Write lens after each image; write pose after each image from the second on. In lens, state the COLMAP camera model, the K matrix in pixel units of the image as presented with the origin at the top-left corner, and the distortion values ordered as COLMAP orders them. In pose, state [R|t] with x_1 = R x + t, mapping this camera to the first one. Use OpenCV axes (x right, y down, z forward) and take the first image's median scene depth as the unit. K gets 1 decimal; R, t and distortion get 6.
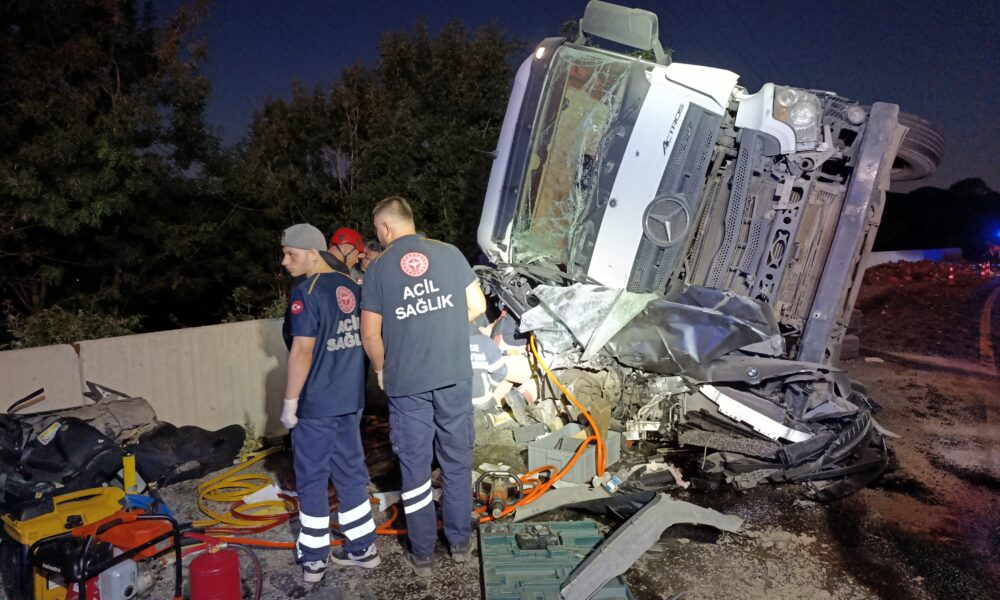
lens RADIAL K [[676.8, 0, 493.8], [0, 676.8, 298.4], [0, 0, 1]] dist [0.001102, -0.003285]
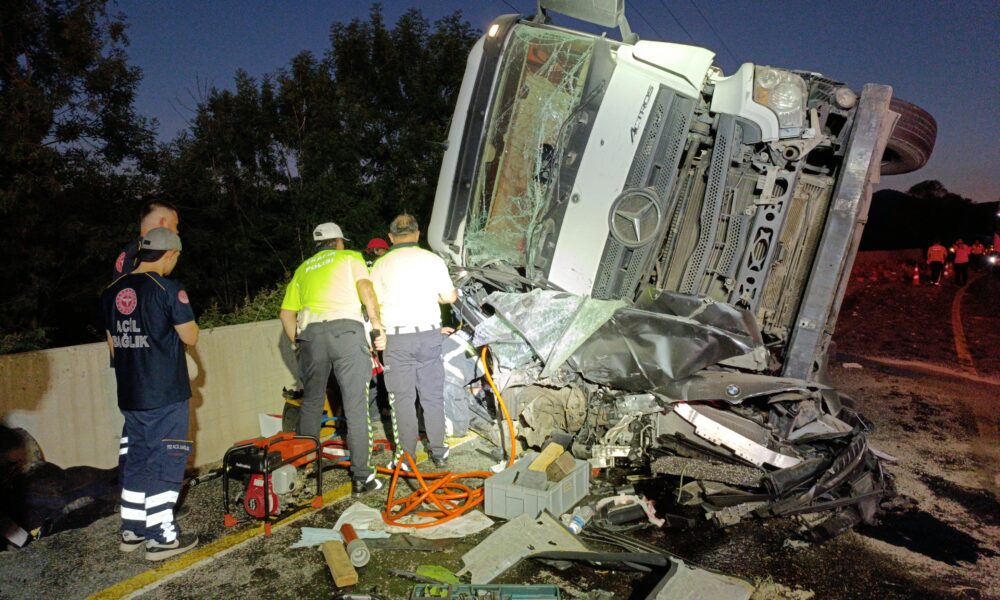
lens RADIAL K [[676.8, 0, 500.4], [0, 676.8, 298.0], [0, 0, 1]] dist [0.001102, -0.003285]
pose [[0.998677, -0.007804, 0.050836, 0.033592], [0.008028, 0.999959, -0.004207, -0.007838], [-0.050801, 0.004610, 0.998698, 0.126592]]
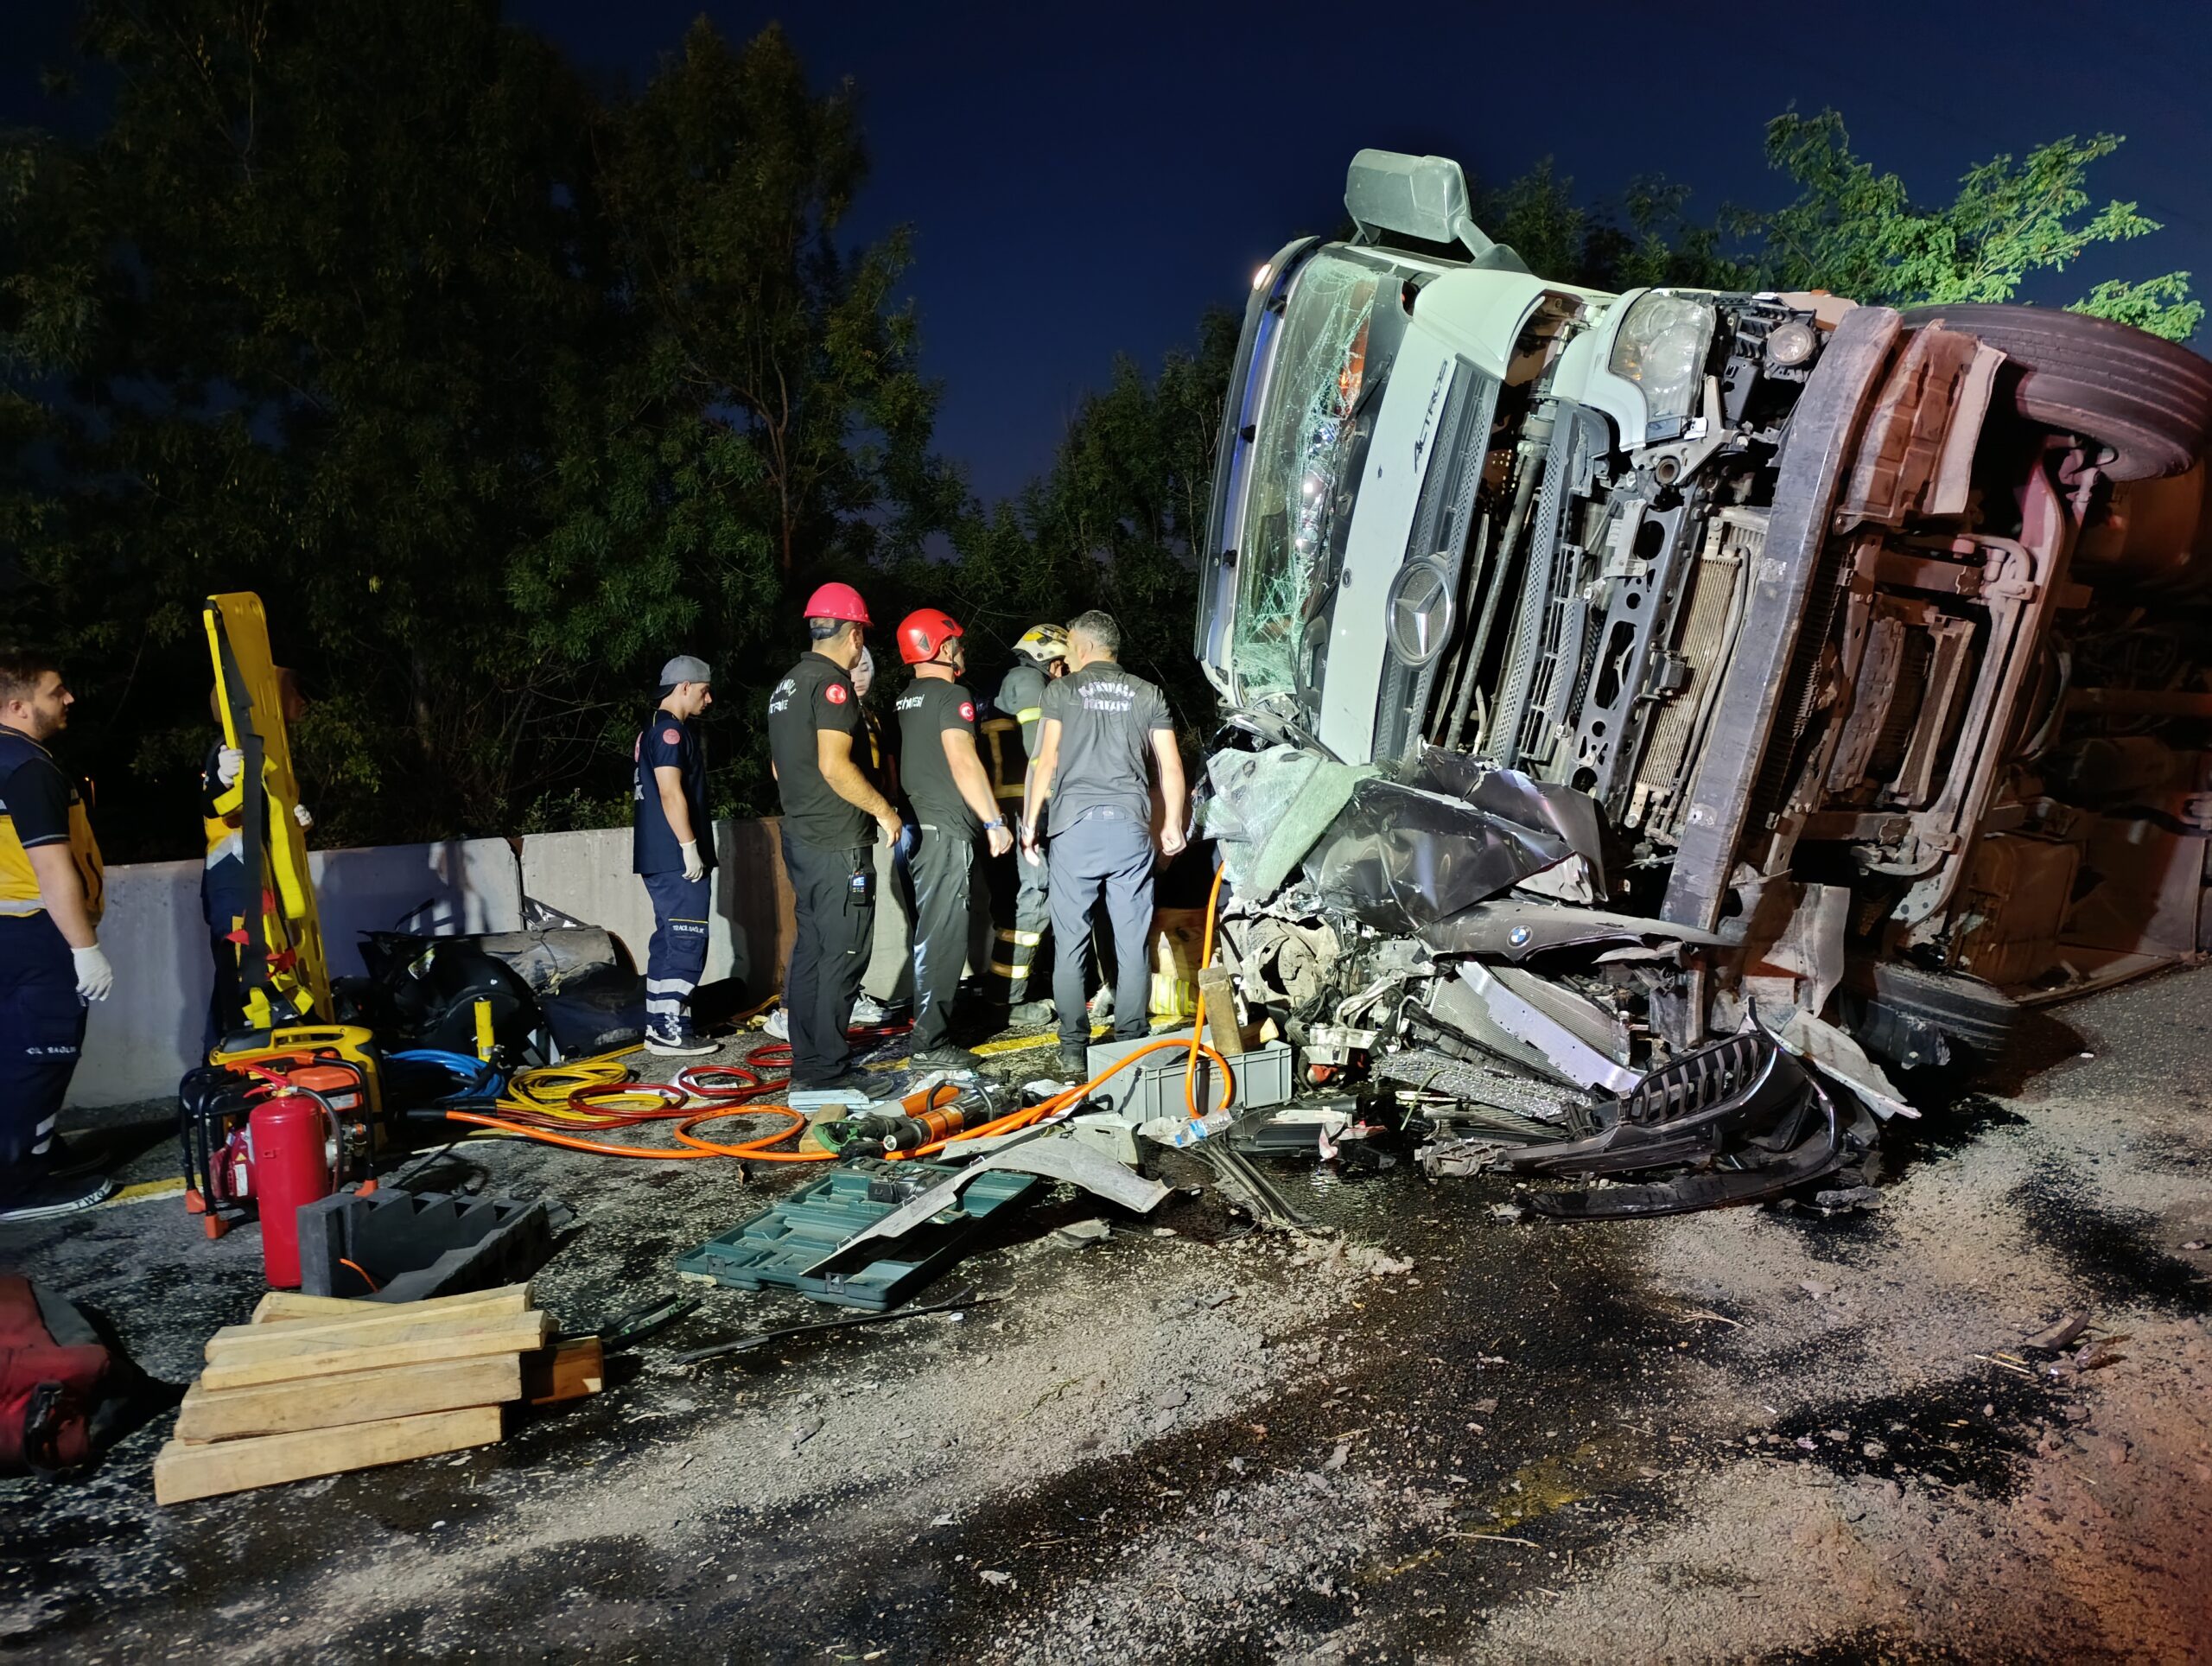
lens RADIAL K [[1490.0, 0, 1112.5], [0, 1490.0, 839.9], [0, 0, 1]] dist [0.006869, -0.001091]
pose [[0.897715, 0.028593, -0.439647, 0.528285], [-0.015316, 0.999314, 0.033717, 0.012647], [0.440310, -0.023535, 0.897537, -0.031156]]
